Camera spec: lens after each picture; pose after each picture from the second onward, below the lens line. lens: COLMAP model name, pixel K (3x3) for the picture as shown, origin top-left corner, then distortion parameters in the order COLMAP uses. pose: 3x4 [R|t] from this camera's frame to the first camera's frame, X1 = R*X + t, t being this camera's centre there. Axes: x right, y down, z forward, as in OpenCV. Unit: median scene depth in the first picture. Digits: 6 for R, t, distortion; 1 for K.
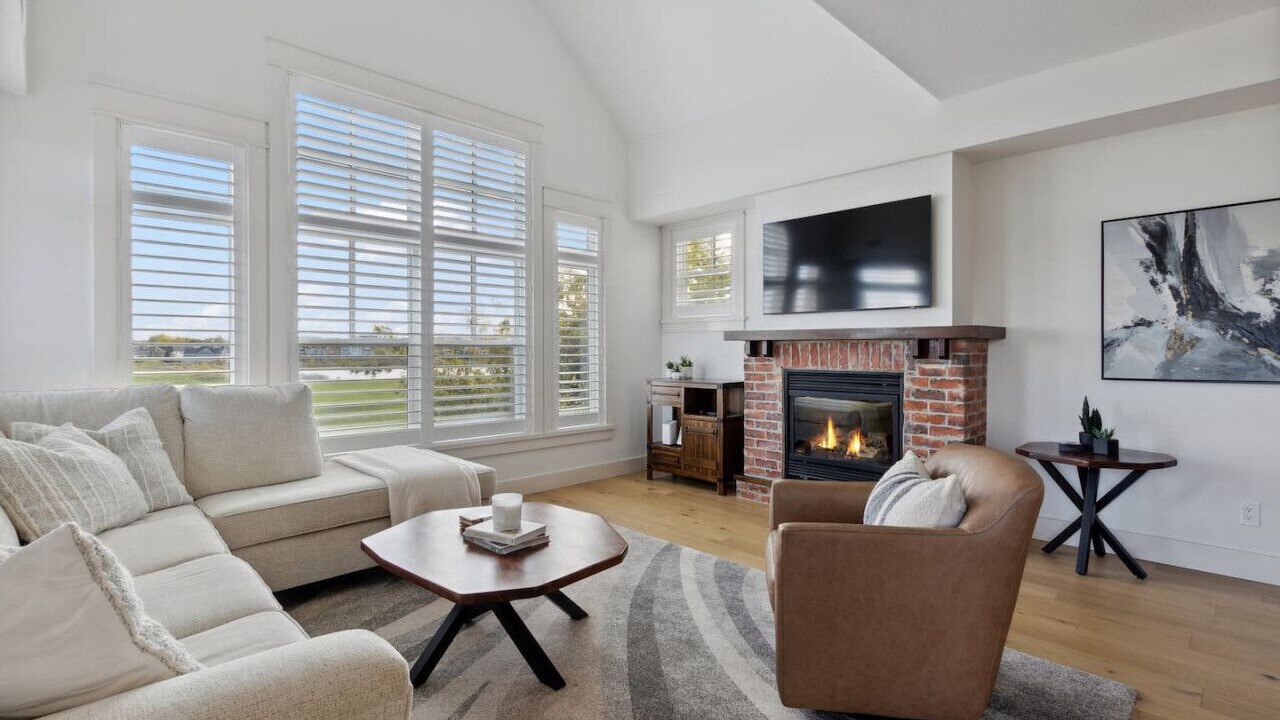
lens RADIAL K [[580.9, 0, 633.9], [0, 580.9, 353.7], [0, 0, 1]] dist [-0.001337, -0.000585]
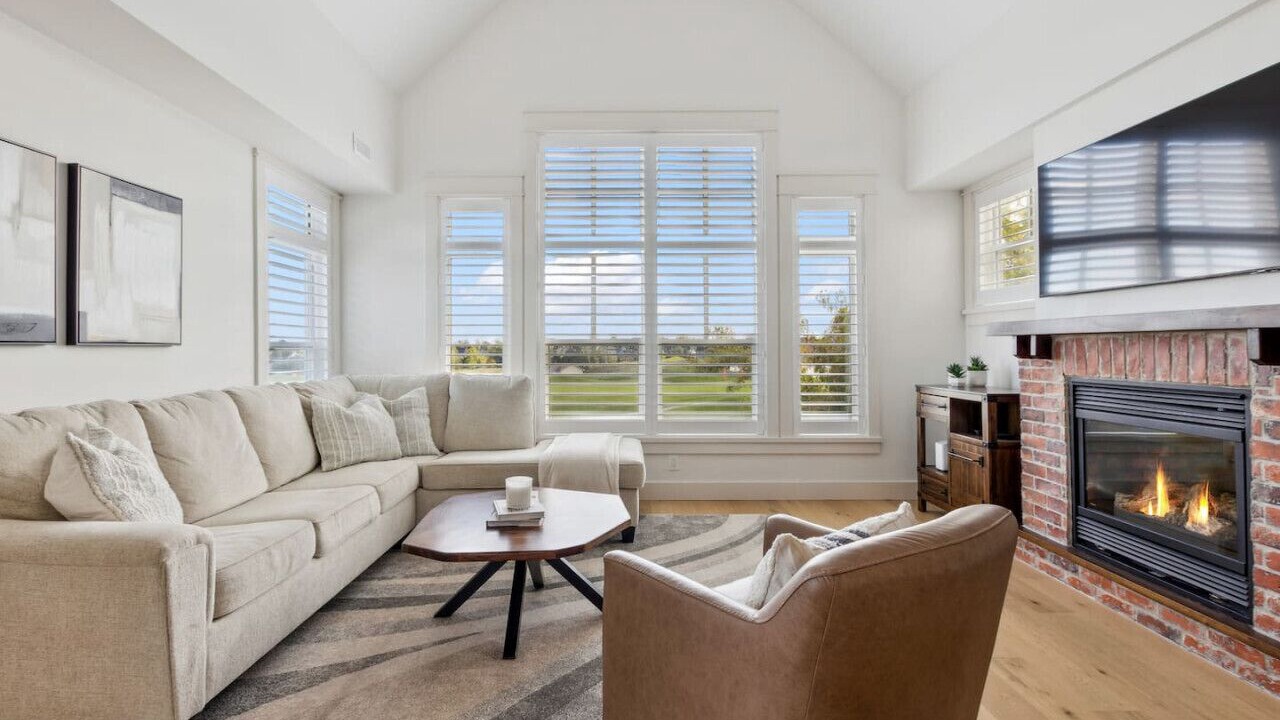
lens RADIAL K [[590.9, 0, 622.7], [0, 590.9, 345.3], [0, 0, 1]] dist [0.002635, 0.000401]
pose [[0.719699, -0.004727, -0.694270, 0.463650], [-0.003684, 0.999937, -0.010627, -0.001688], [0.694276, 0.010206, 0.719636, 0.197479]]
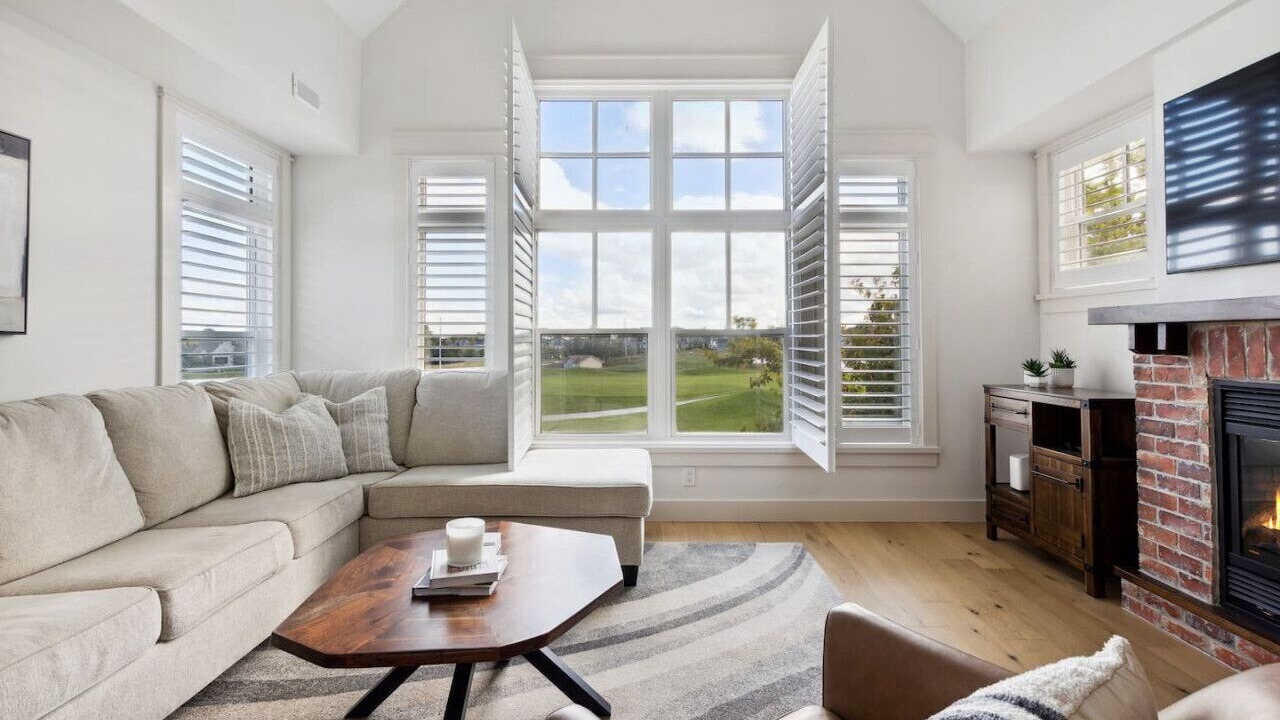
lens RADIAL K [[601.5, 0, 639.5], [0, 601.5, 332.8], [0, 0, 1]] dist [0.002968, -0.000541]
pose [[0.716216, -0.008468, -0.697828, 0.341467], [-0.005686, 0.999822, -0.017968, -0.001868], [0.697856, 0.016837, 0.716040, 0.362755]]
